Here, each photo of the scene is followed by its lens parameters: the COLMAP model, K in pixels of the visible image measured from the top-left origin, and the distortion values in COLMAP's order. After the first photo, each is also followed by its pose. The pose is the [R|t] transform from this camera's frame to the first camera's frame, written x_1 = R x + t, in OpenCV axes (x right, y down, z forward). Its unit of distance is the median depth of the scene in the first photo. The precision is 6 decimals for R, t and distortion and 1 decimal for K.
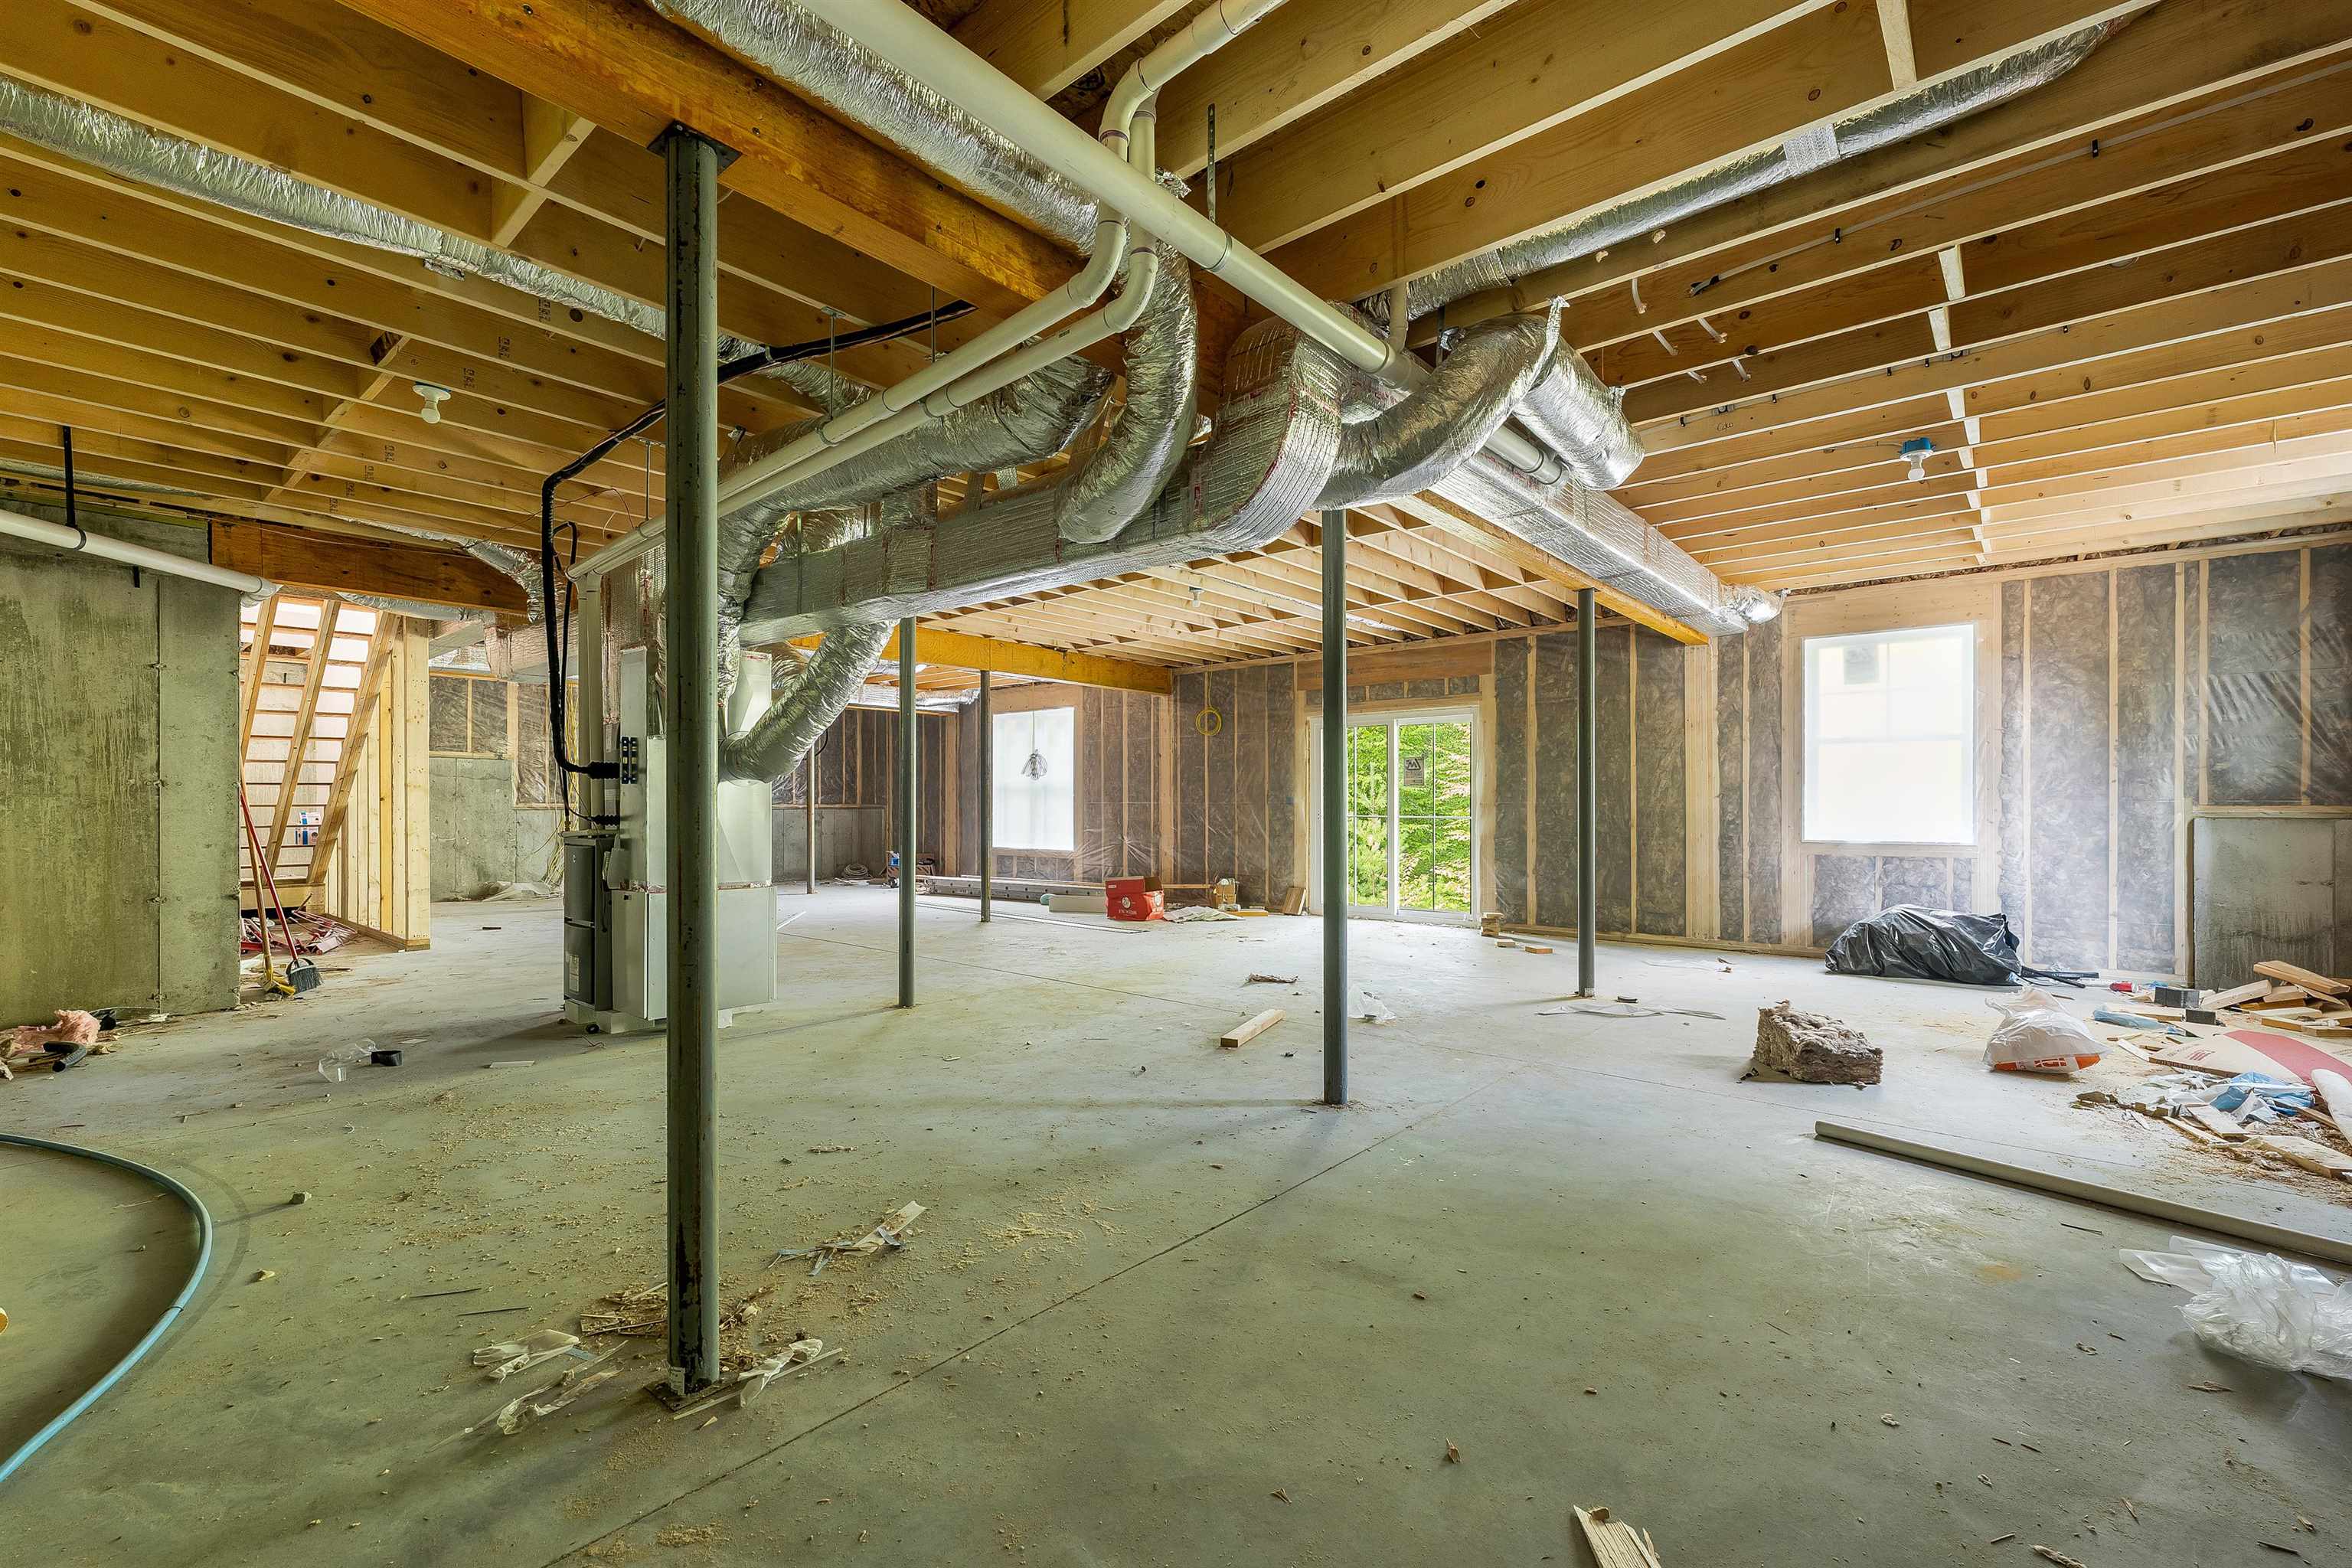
lens RADIAL K [[1000.7, 0, 1168.1], [0, 1000.7, 844.4], [0, 0, 1]] dist [0.000232, 0.000102]
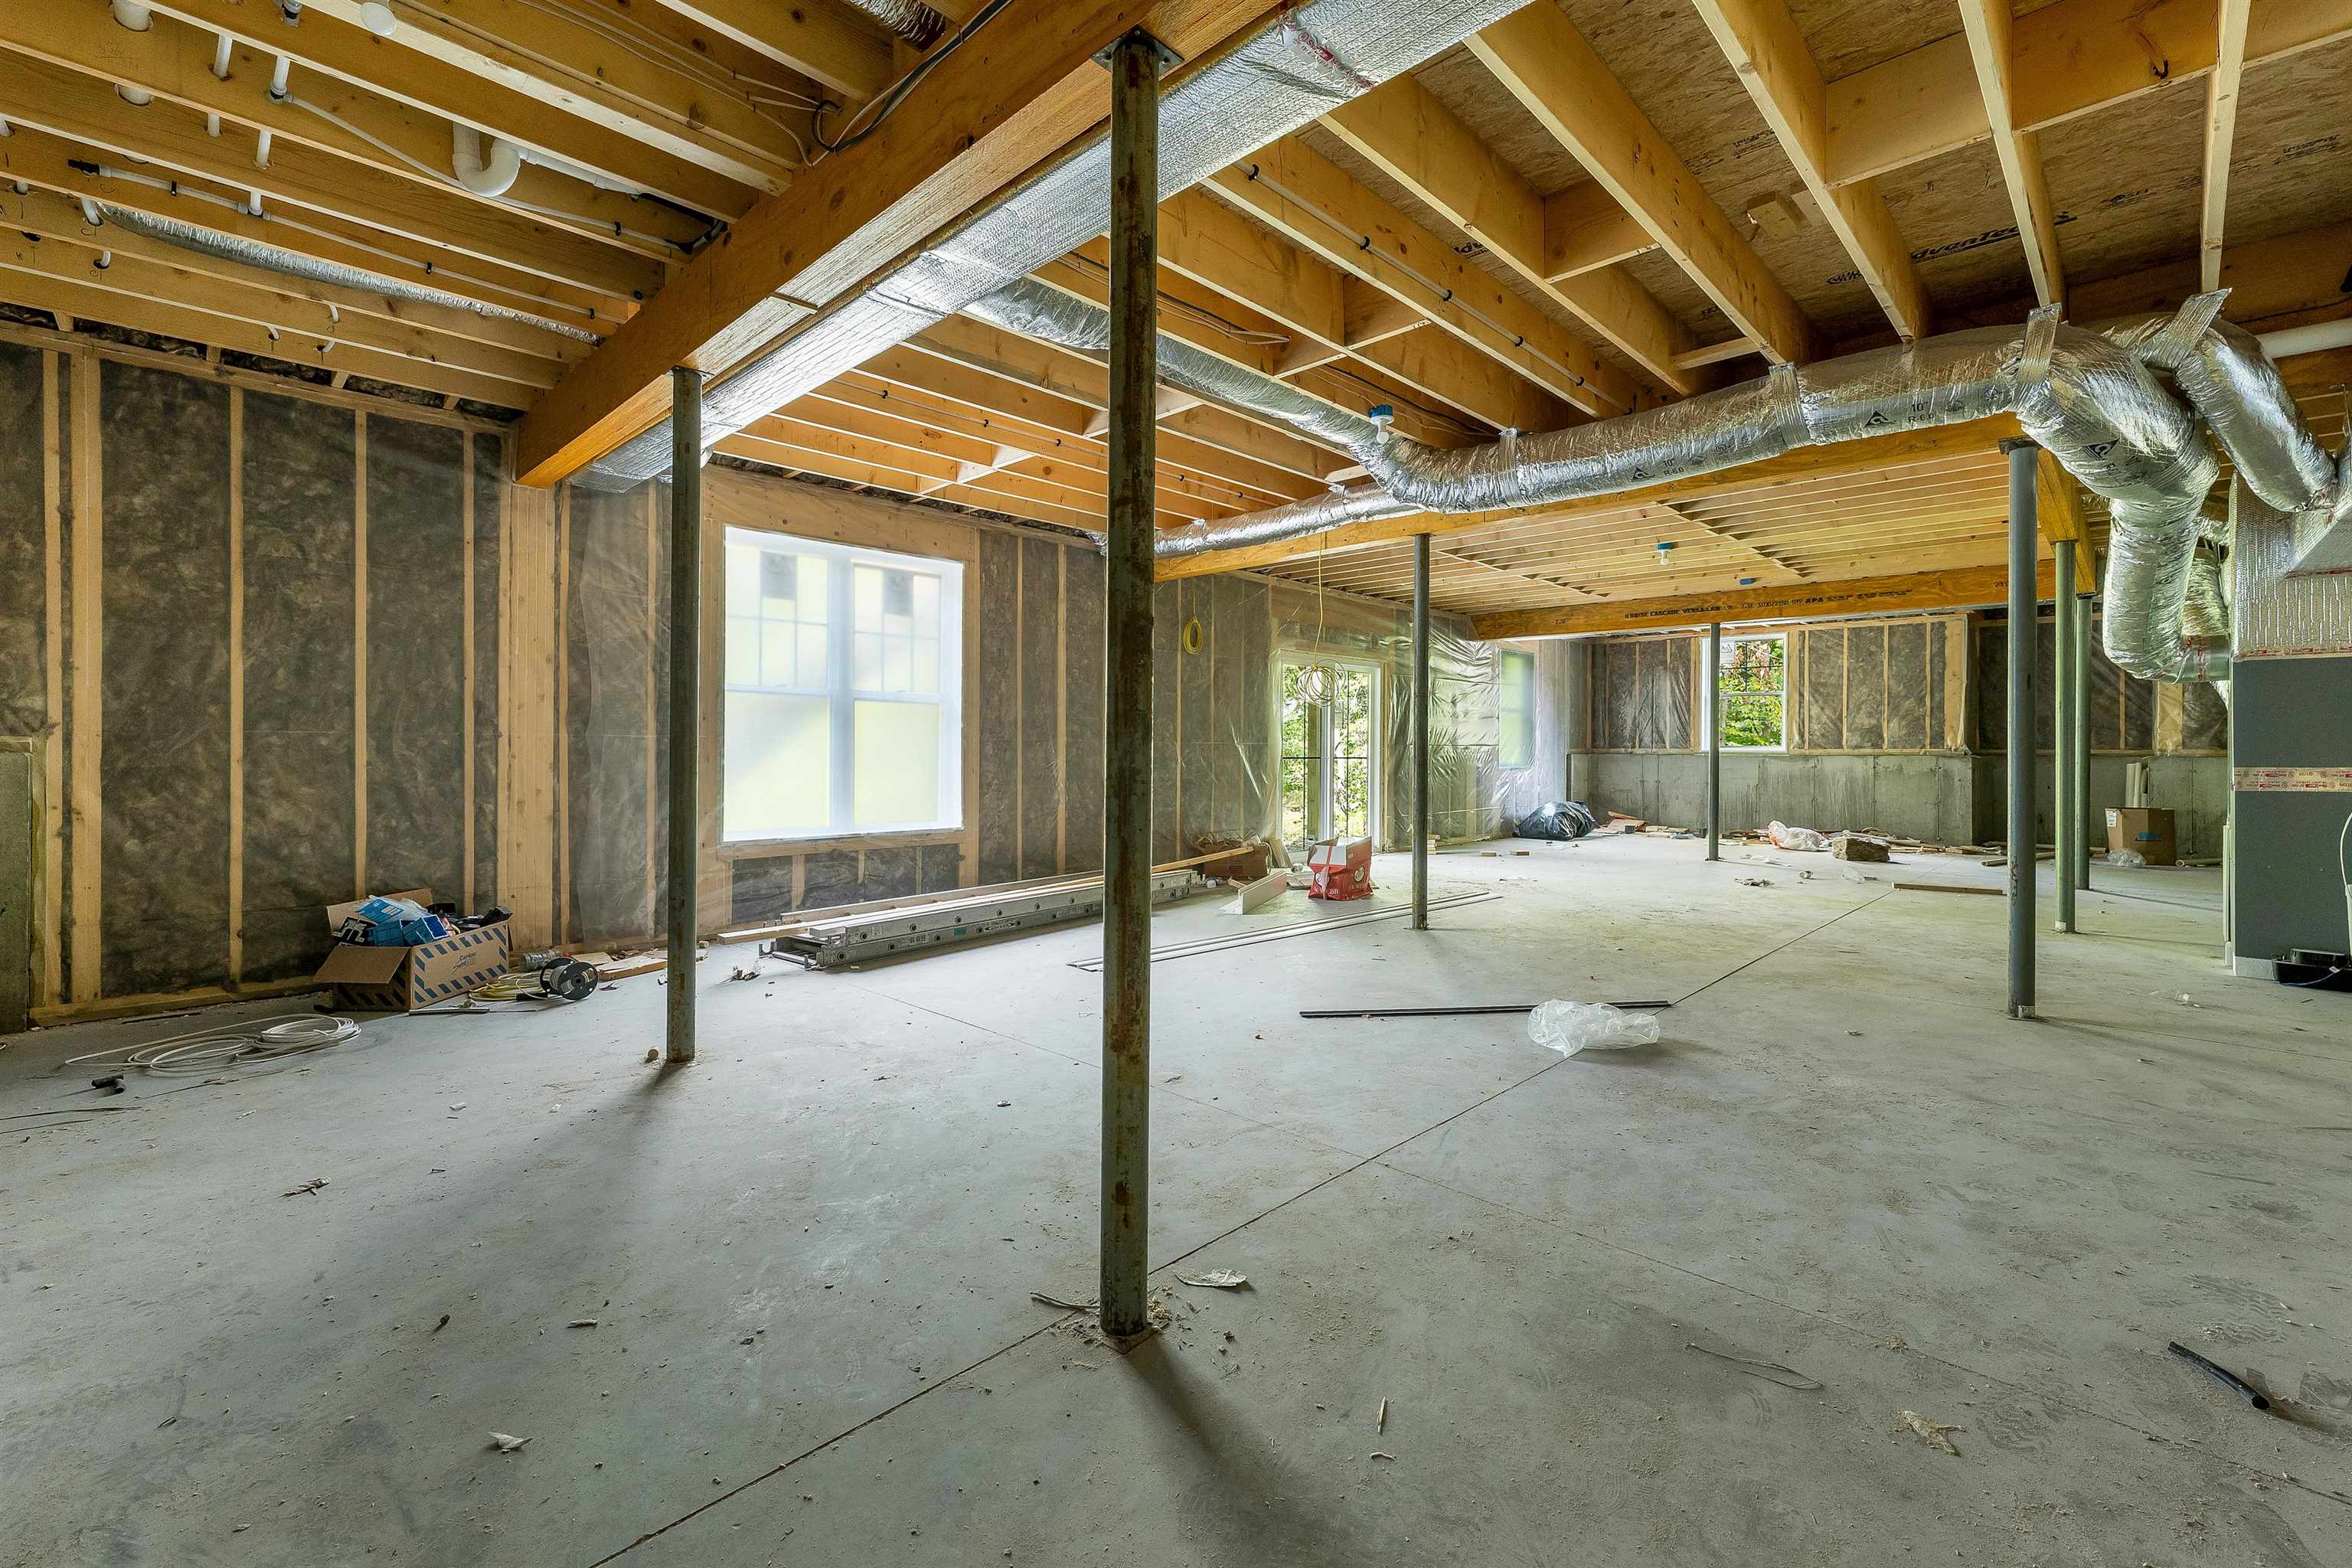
lens RADIAL K [[989.7, 0, 1170.8], [0, 989.7, 748.9], [0, 0, 1]] dist [0.000886, -0.000190]
pose [[0.063721, -0.007944, 0.997936, -0.869109], [0.027192, 0.999611, 0.006221, -0.051571], [-0.997597, 0.026739, 0.063912, 1.195837]]
